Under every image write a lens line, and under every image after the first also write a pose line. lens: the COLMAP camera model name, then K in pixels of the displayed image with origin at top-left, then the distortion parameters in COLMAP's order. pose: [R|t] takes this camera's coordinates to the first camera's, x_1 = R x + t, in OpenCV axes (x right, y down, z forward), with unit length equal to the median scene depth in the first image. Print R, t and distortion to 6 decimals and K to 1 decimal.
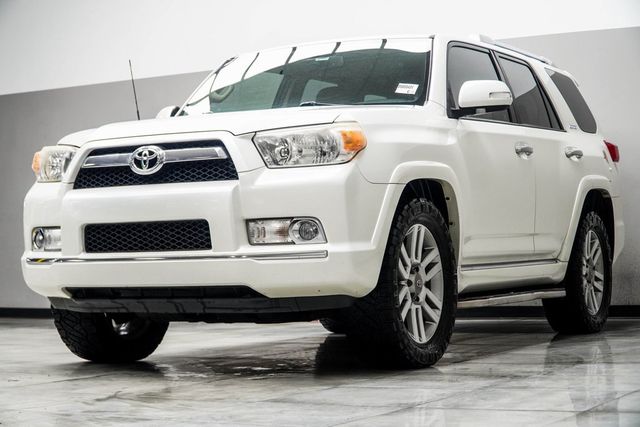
lens RADIAL K [[1208.7, 0, 322.4], [0, 1208.7, 215.8], [0, 0, 1]] dist [-0.320171, 0.000000]
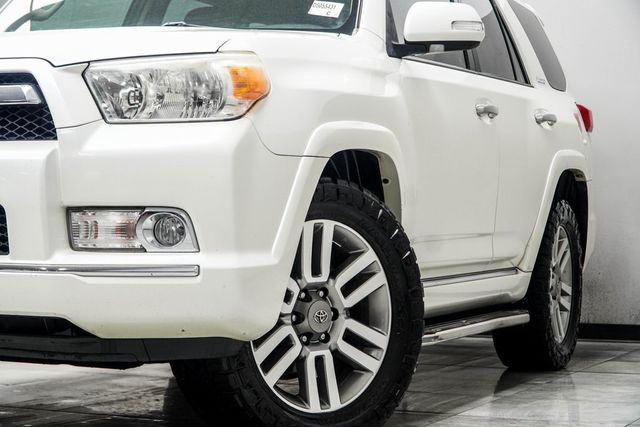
lens RADIAL K [[1464.1, 0, 342.3], [0, 1464.1, 198.5], [0, 0, 1]] dist [-0.474326, 0.000000]
pose [[0.992606, 0.040441, 0.114446, -0.009021], [-0.041823, 0.999078, 0.009706, -0.013330], [-0.113948, -0.014420, 0.993382, 0.264858]]
